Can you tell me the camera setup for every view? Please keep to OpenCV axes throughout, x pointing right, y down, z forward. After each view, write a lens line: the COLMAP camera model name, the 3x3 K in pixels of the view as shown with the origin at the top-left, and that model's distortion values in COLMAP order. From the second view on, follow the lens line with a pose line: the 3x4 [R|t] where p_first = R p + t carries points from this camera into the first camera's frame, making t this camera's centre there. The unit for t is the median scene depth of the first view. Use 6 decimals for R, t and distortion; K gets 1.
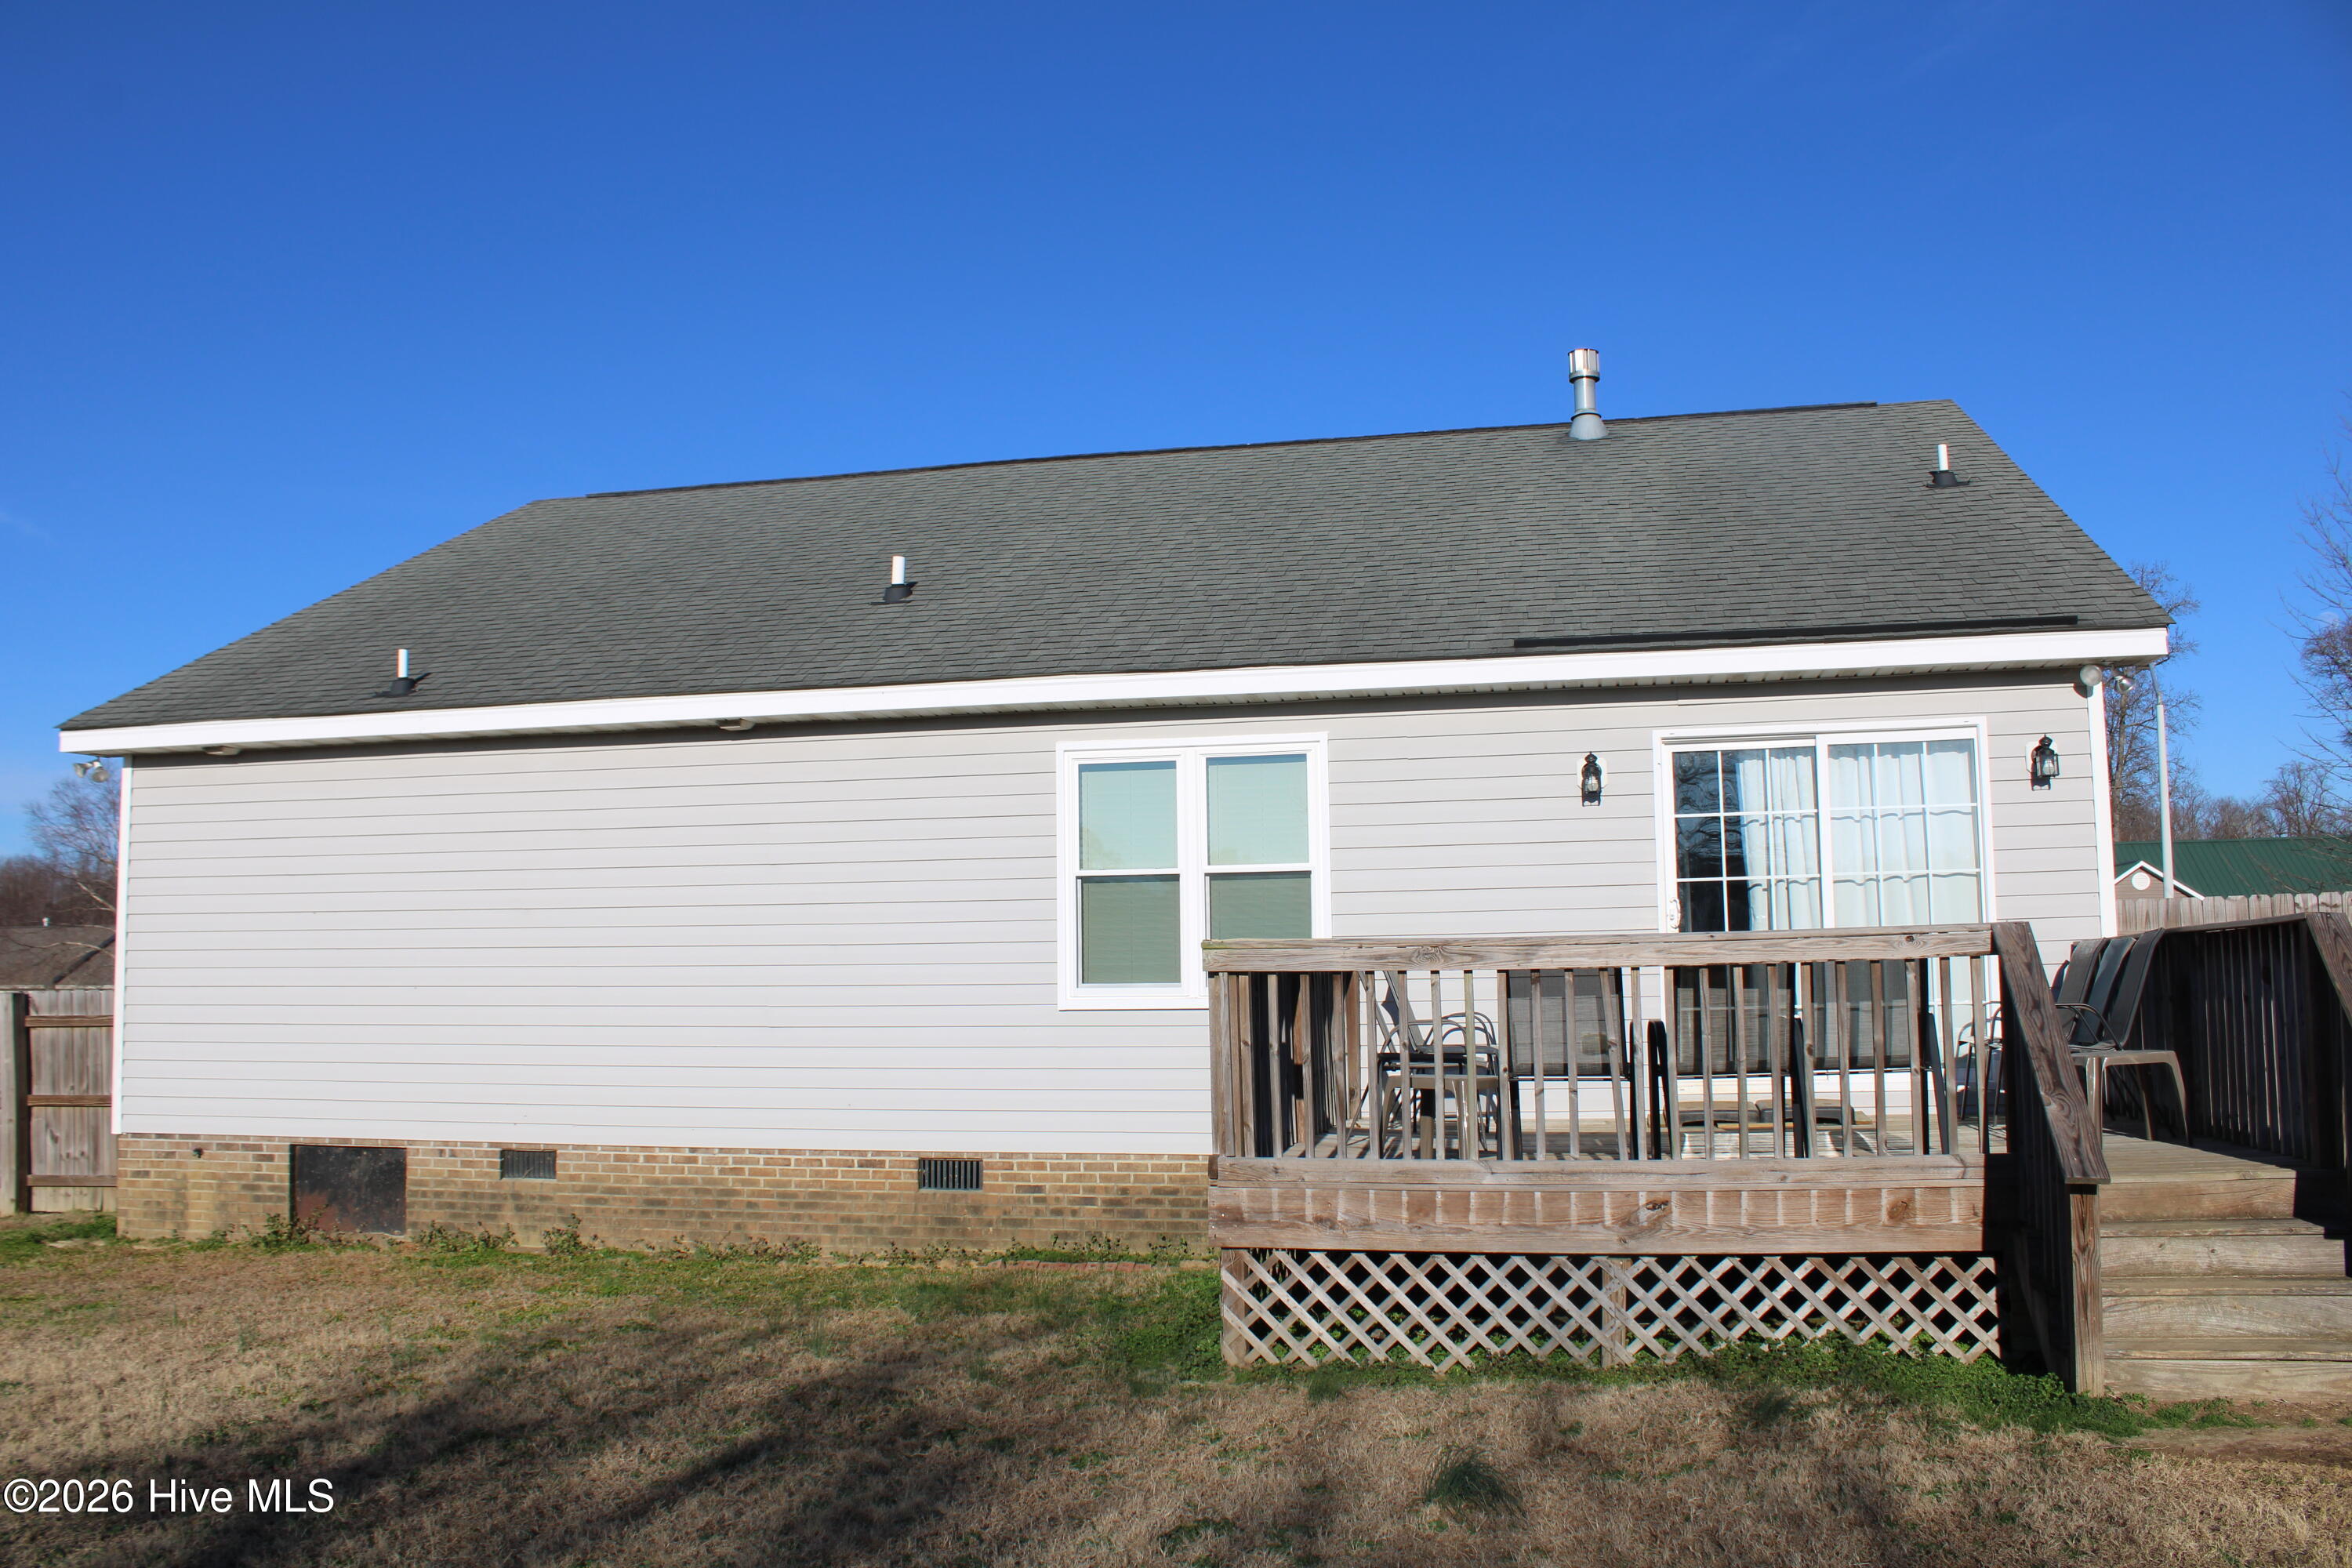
lens RADIAL K [[1949.6, 0, 1172.4], [0, 1949.6, 796.7], [0, 0, 1]] dist [-0.164986, 0.149612]
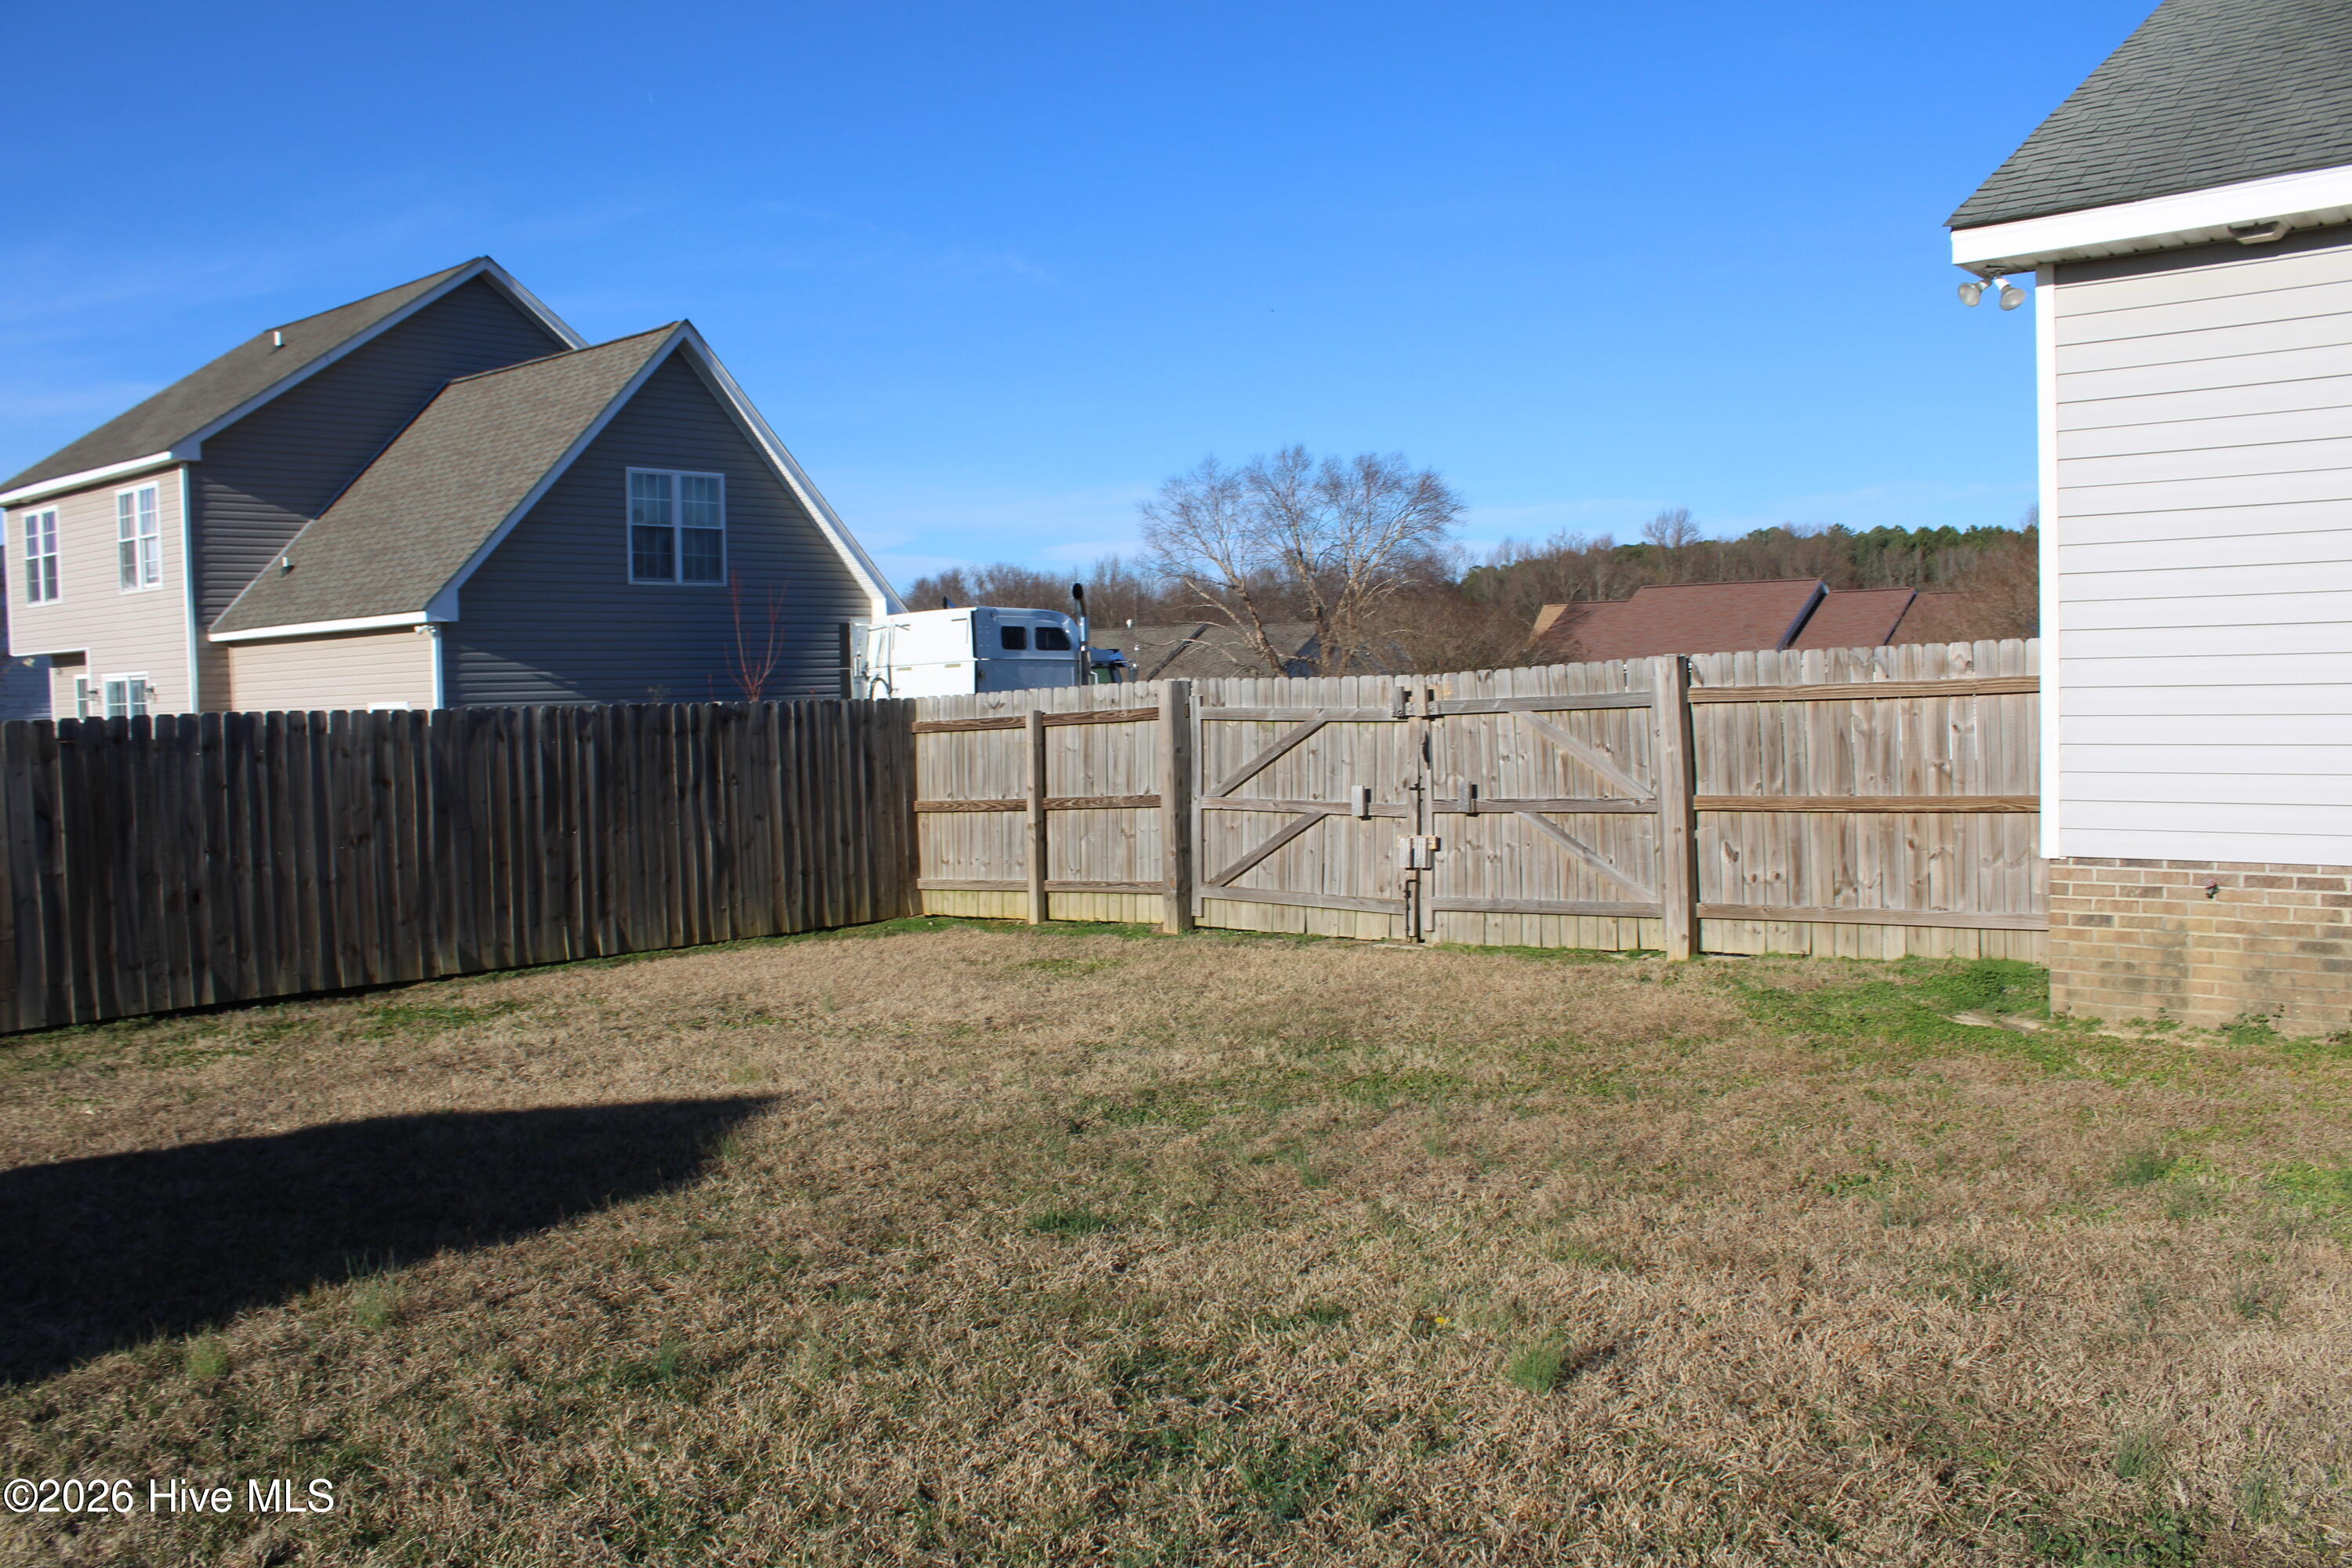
lens RADIAL K [[1949.6, 0, 1186.3], [0, 1949.6, 795.9], [0, 0, 1]] dist [-0.164986, 0.149612]
pose [[0.891629, 0.014210, -0.452544, -0.603628], [0.057371, 0.987905, 0.144056, 0.053263], [0.449118, -0.154407, 0.880029, 0.330267]]
